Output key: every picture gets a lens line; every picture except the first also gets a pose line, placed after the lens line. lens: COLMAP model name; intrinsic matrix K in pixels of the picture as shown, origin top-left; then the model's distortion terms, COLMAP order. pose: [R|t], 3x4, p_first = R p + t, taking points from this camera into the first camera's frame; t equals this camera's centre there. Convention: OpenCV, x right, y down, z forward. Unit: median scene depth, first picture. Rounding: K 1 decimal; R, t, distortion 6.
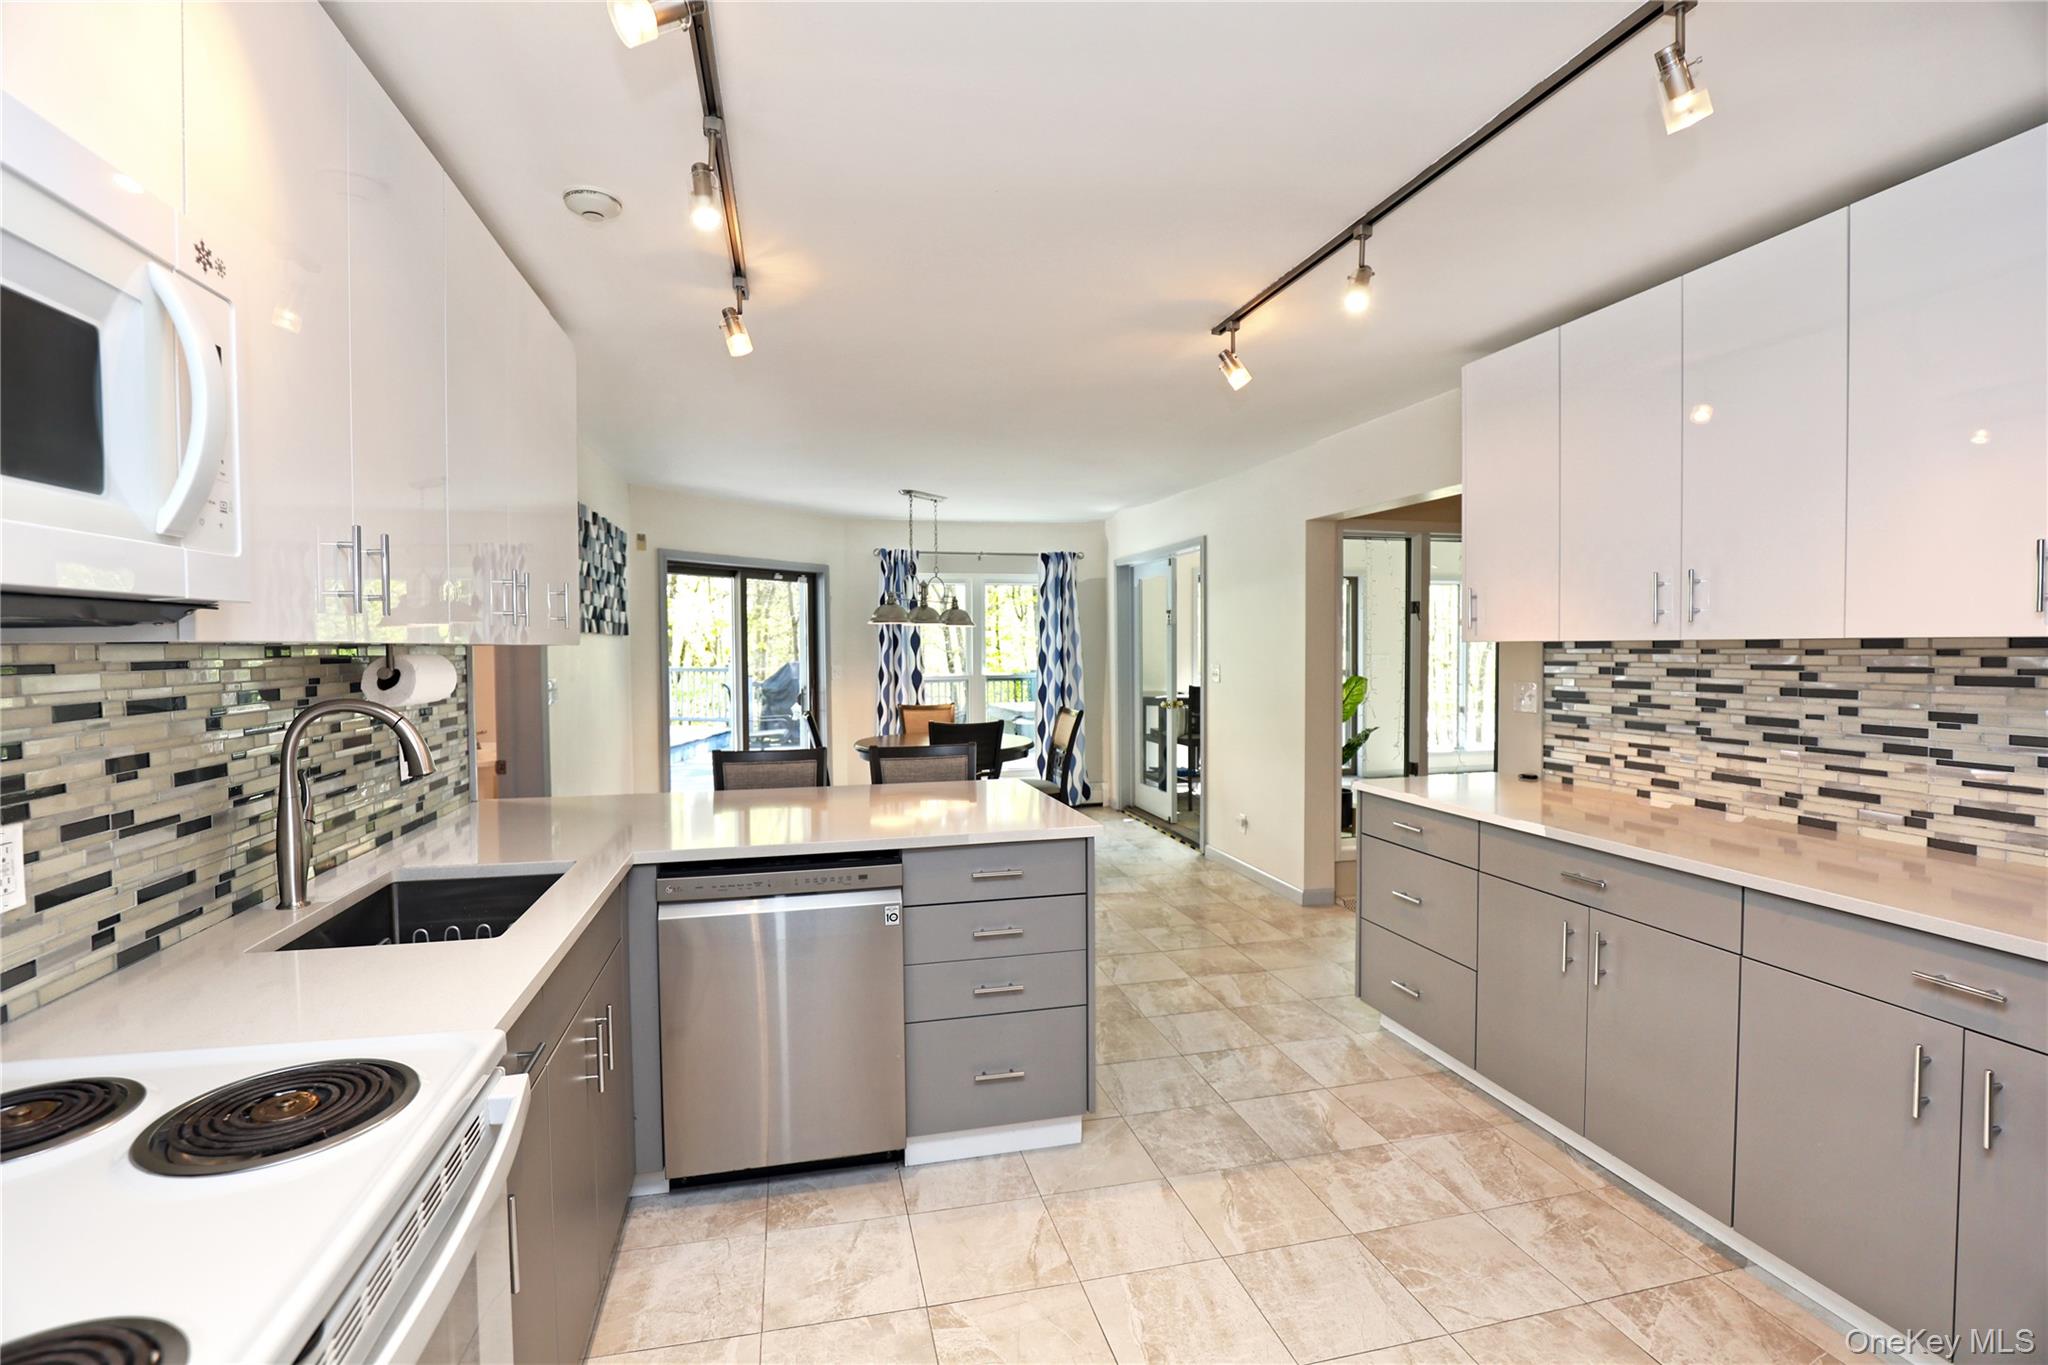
lens RADIAL K [[940.7, 0, 1019.0], [0, 940.7, 670.5], [0, 0, 1]] dist [-0.025241, 0.000826]
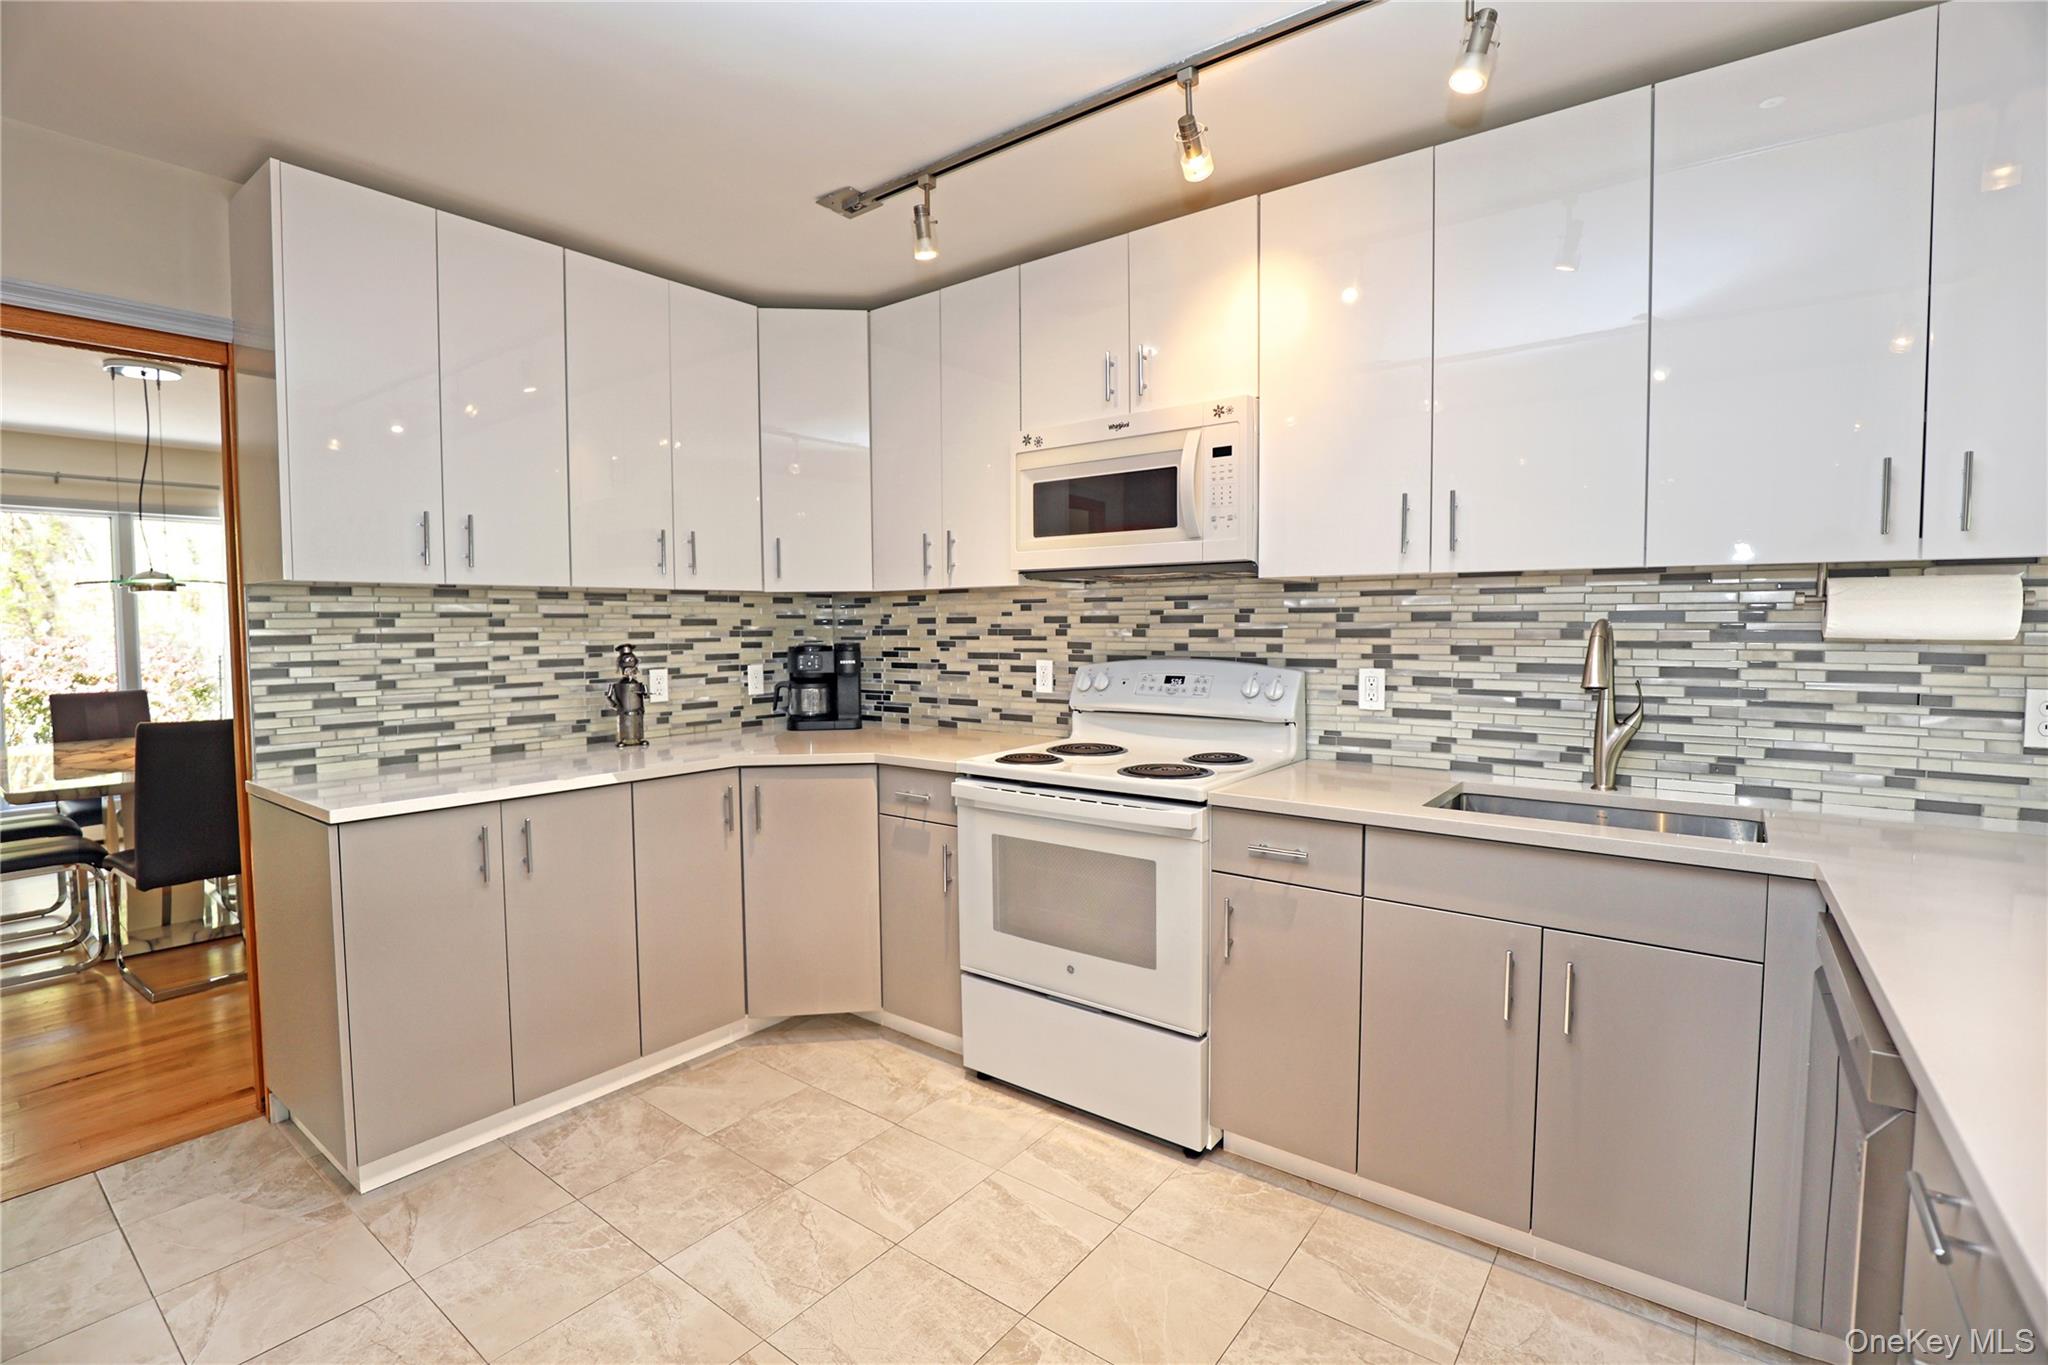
lens RADIAL K [[940.7, 0, 1019.0], [0, 940.7, 670.5], [0, 0, 1]] dist [-0.025241, 0.000826]
pose [[-0.777292, 0.042763, -0.627685, 0.432691], [-0.008562, 0.996876, 0.078518, 0.007552], [0.629082, 0.066406, -0.774497, 1.099058]]
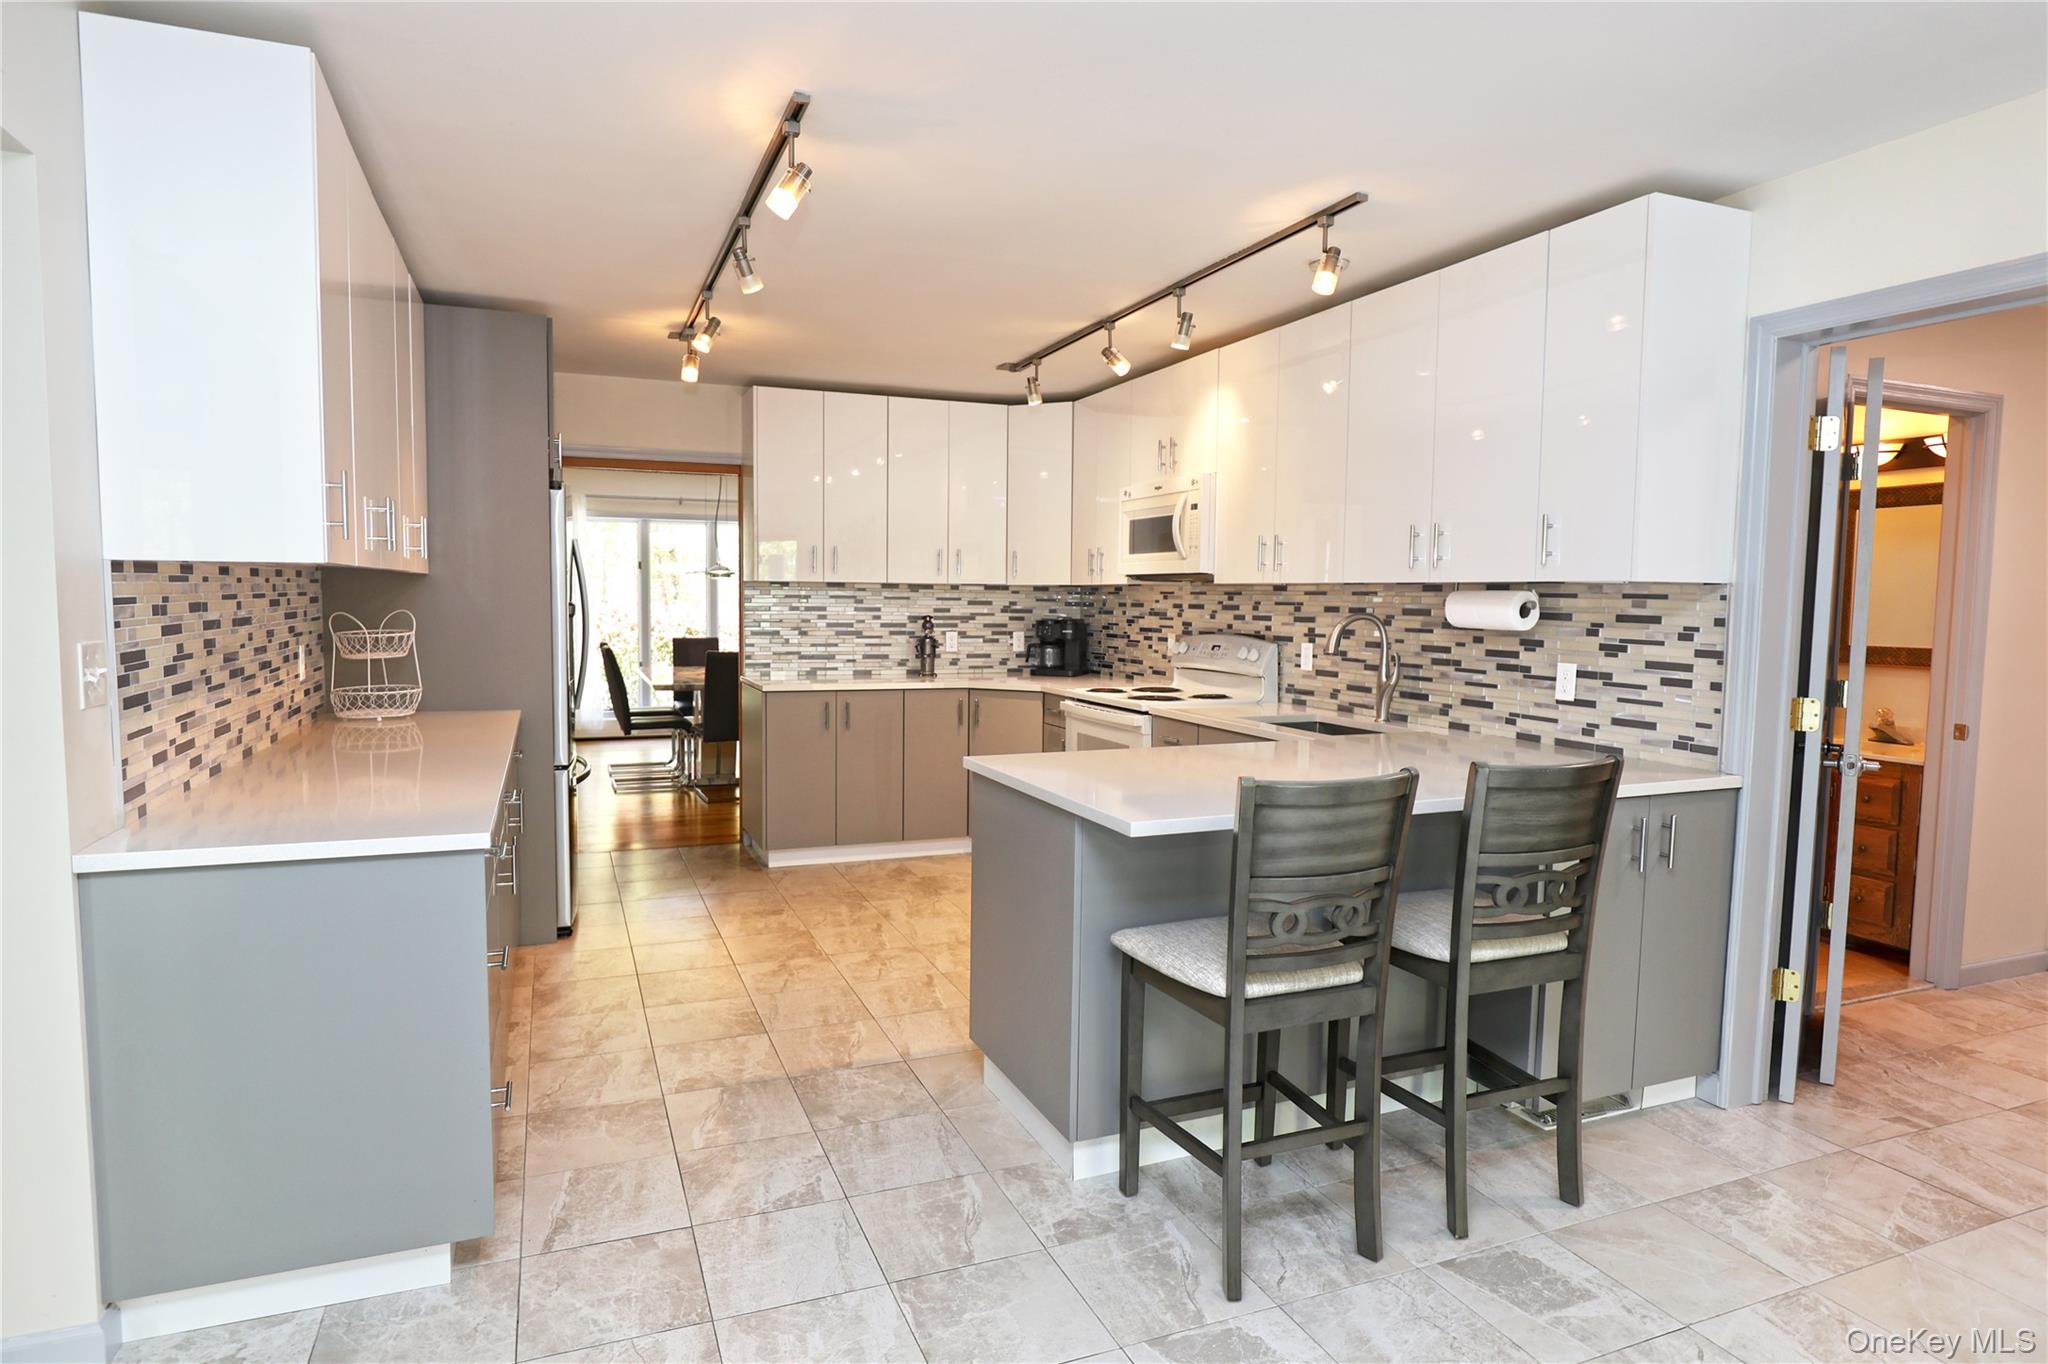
lens RADIAL K [[1146.6, 0, 1024.0], [0, 1146.6, 682.0], [0, 0, 1]] dist [0.001151, -0.000003]
pose [[-0.987450, 0.005796, -0.157827, 0.240370], [-0.010904, 0.994440, 0.104741, -0.050241], [0.157557, 0.105147, -0.981896, 2.423494]]
